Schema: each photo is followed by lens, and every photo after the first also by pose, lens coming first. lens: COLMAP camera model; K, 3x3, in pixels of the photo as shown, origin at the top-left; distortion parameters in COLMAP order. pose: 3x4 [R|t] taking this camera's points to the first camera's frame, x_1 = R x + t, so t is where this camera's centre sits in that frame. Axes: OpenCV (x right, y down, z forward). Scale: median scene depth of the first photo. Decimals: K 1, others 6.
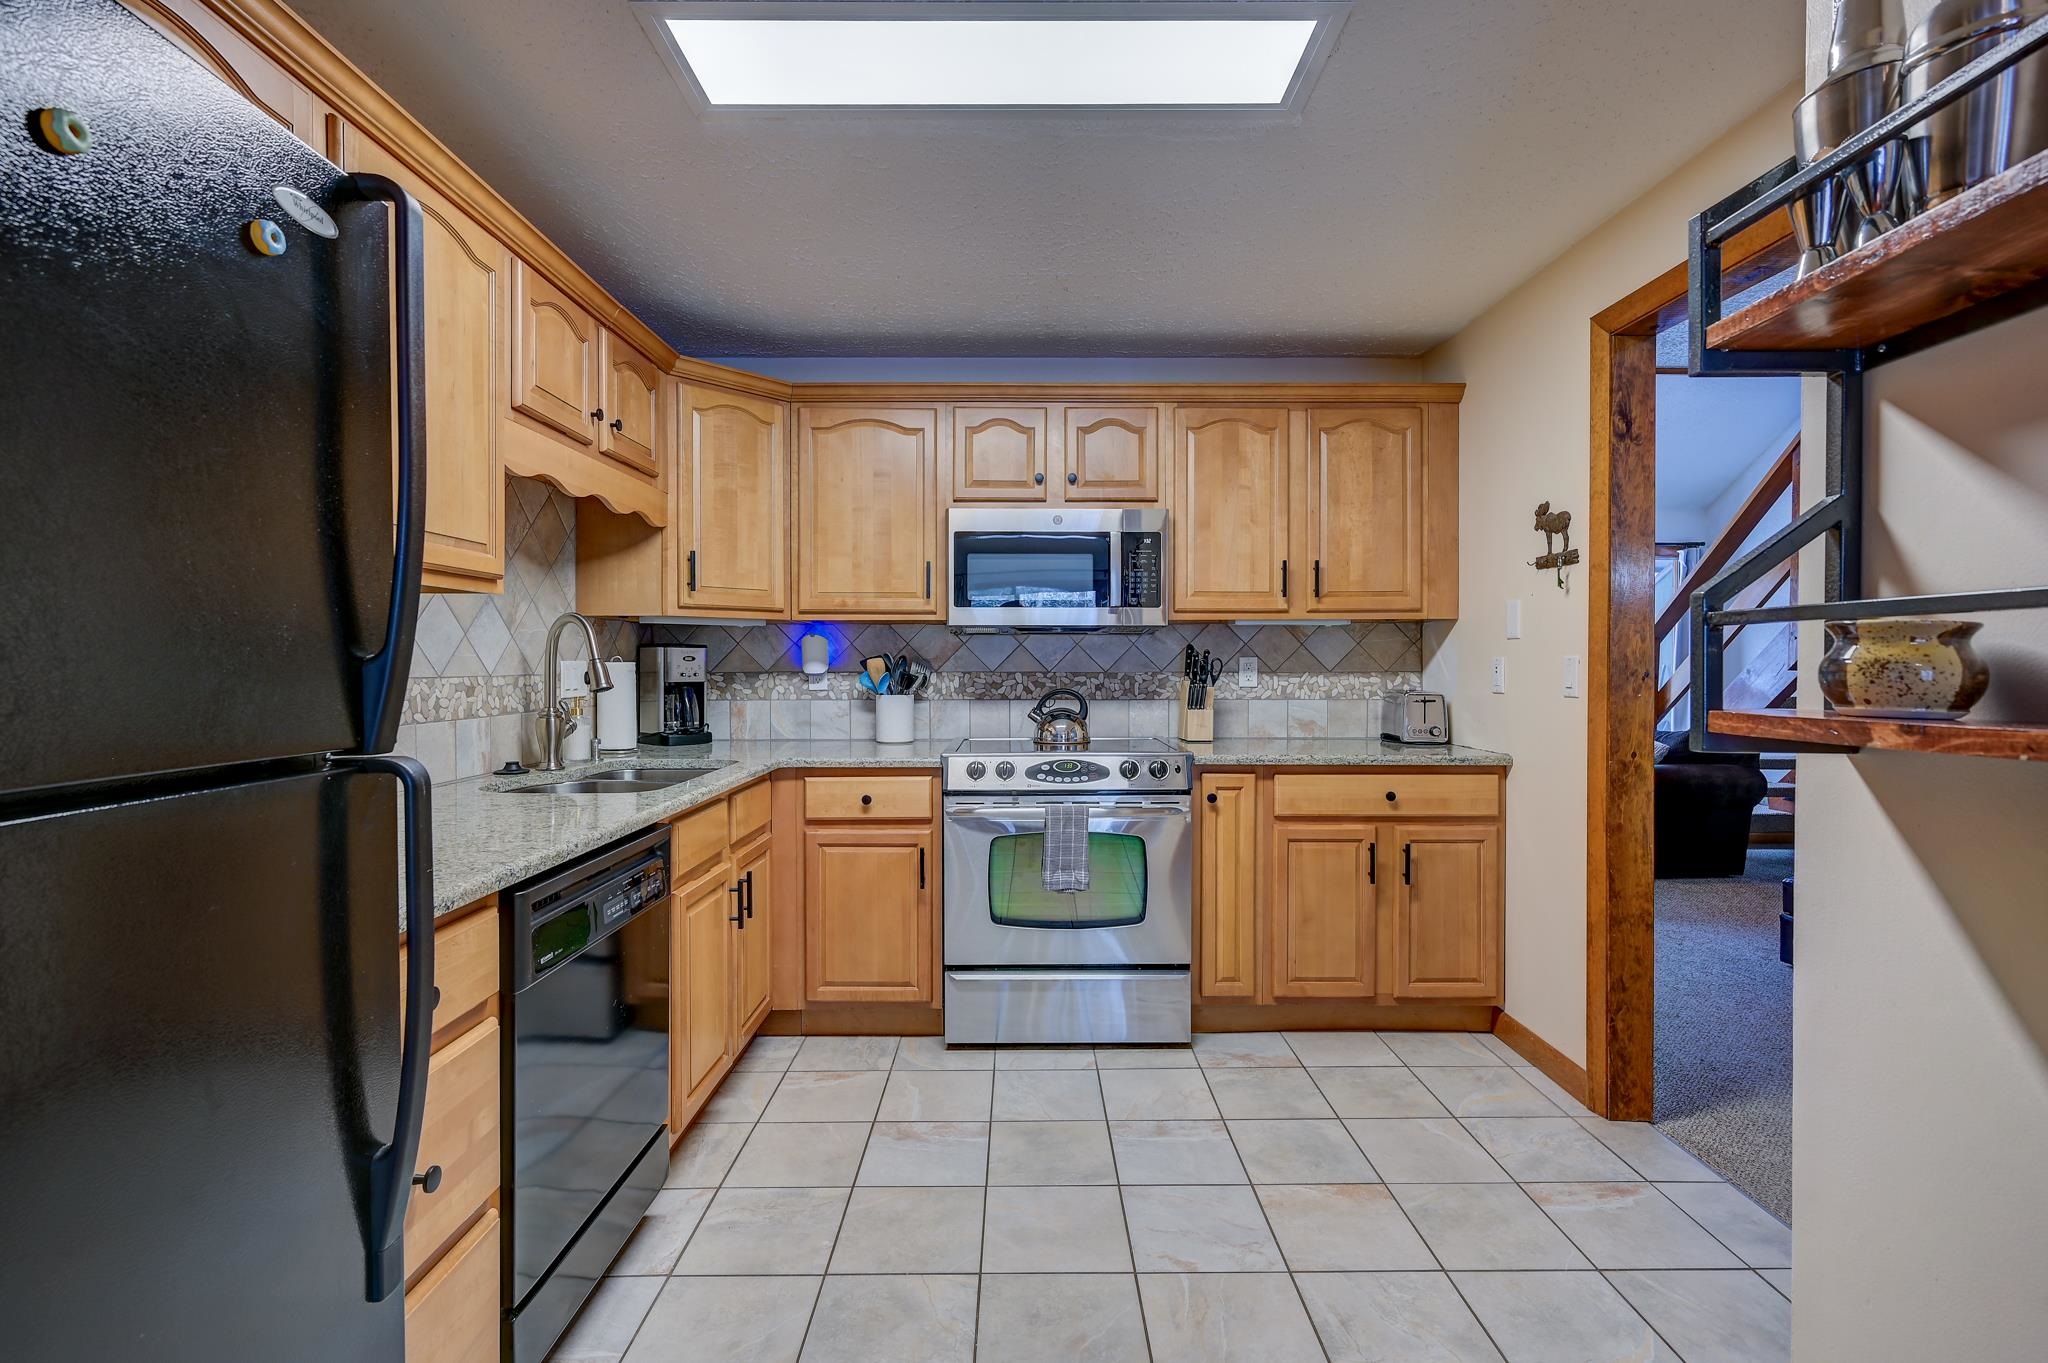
lens RADIAL K [[922.3, 0, 1053.5], [0, 922.3, 675.4], [0, 0, 1]] dist [0.001473, 0.000515]
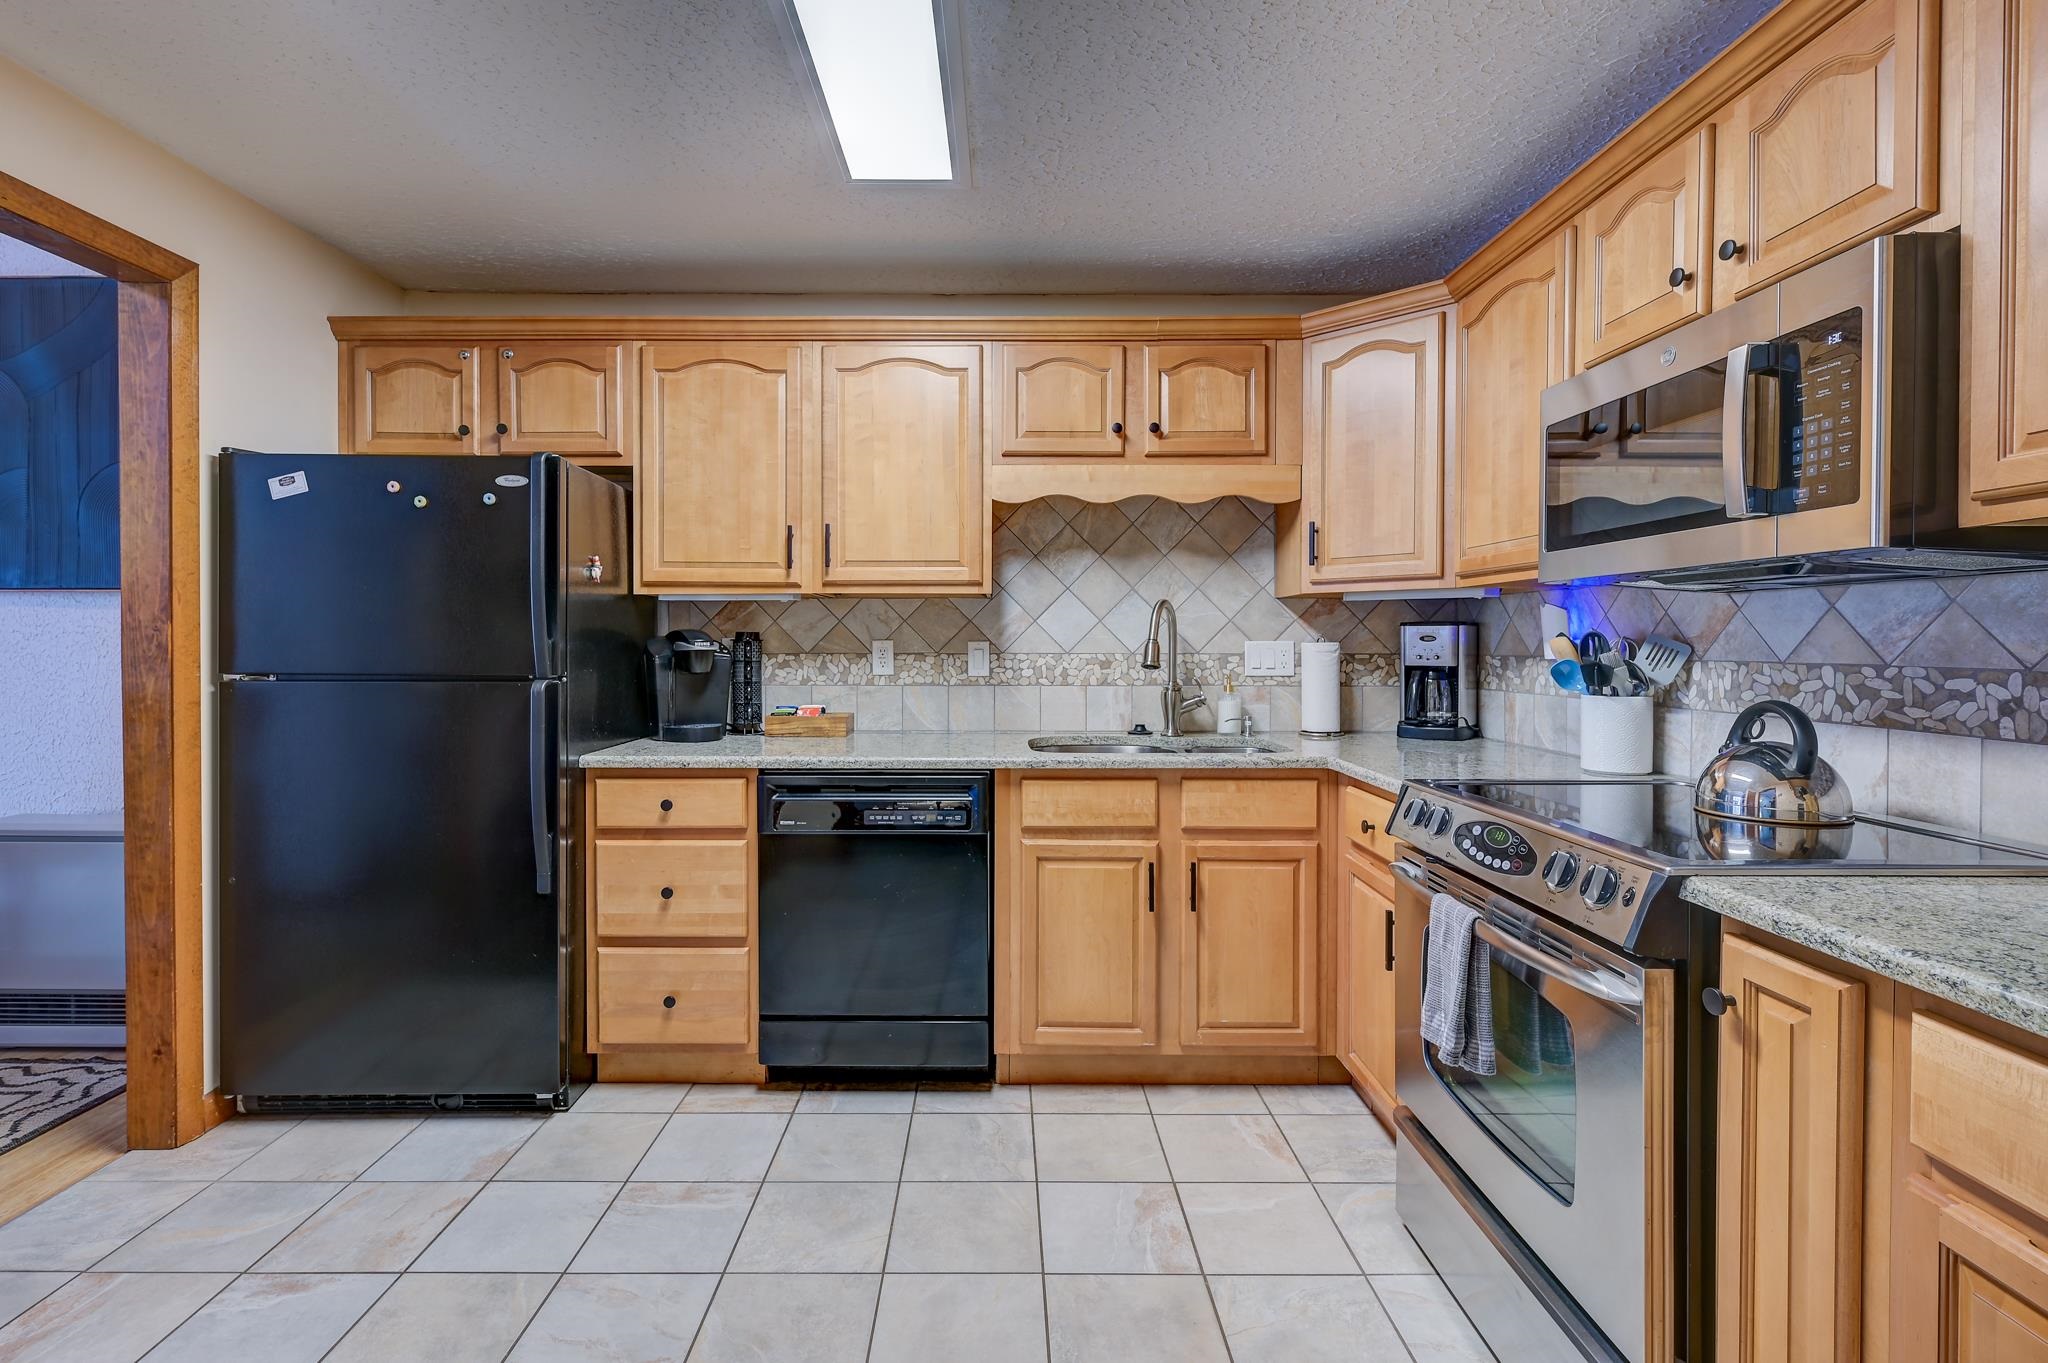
lens RADIAL K [[922.3, 0, 963.5], [0, 922.3, 653.3], [0, 0, 1]] dist [0.001473, 0.000515]
pose [[-0.028884, 0.012397, -0.999506, 0.500846], [-0.015828, 0.999792, 0.012858, -0.009263], [0.999457, 0.016191, -0.028682, 0.627286]]
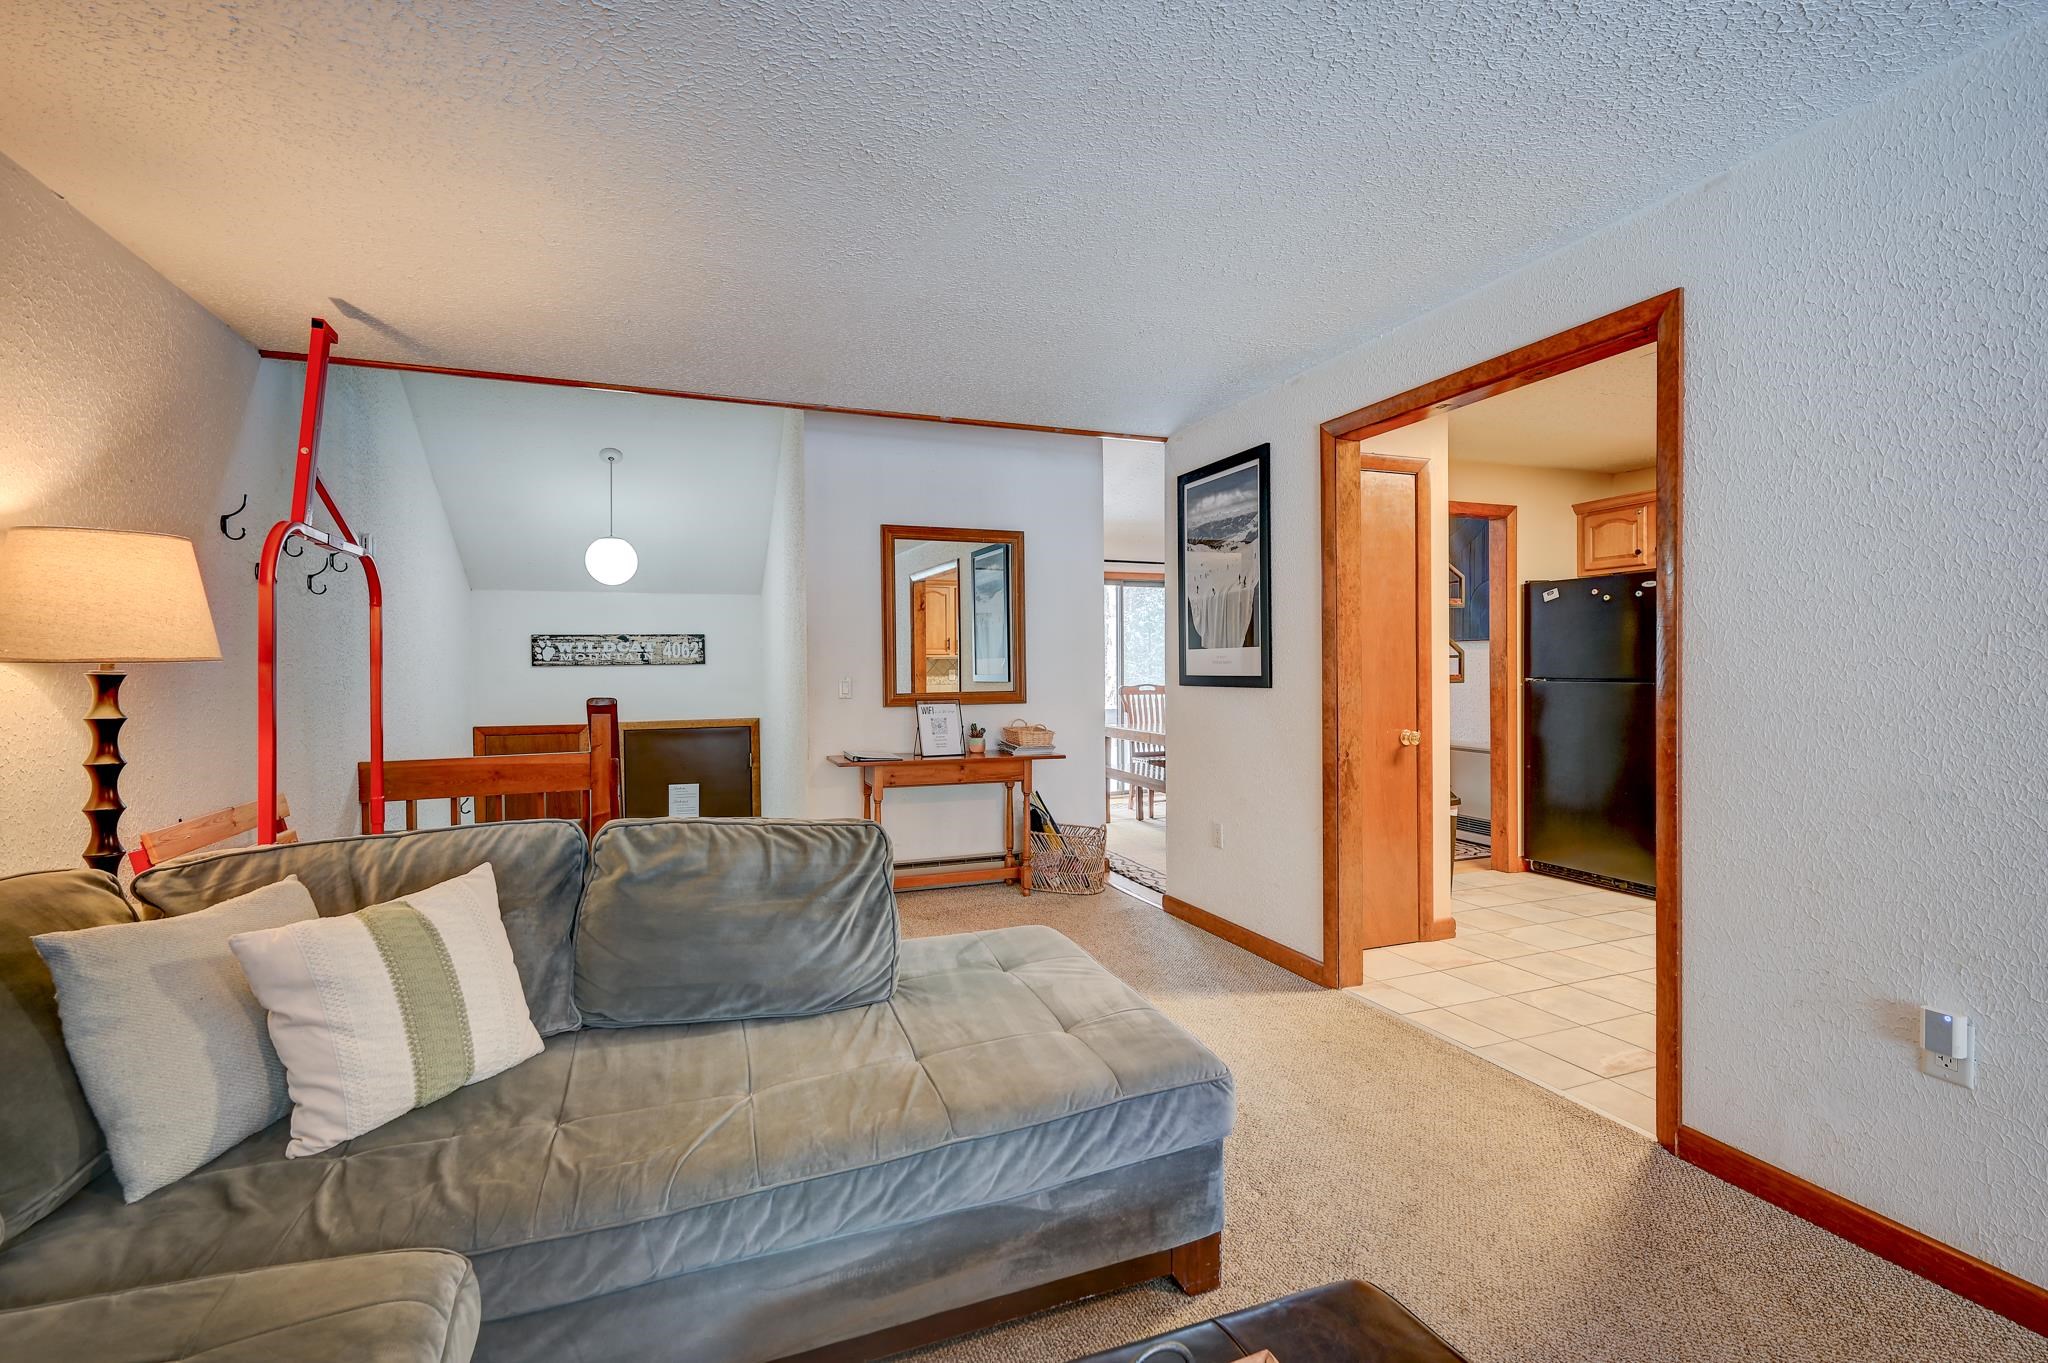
lens RADIAL K [[922.3, 0, 1047.9], [0, 922.3, 673.8], [0, 0, 1]] dist [0.001473, 0.000515]
pose [[-0.934588, 0.011416, -0.355550, 1.194518], [0.004408, 0.999780, 0.020515, -0.021214], [0.355706, 0.017606, -0.934432, 1.277256]]
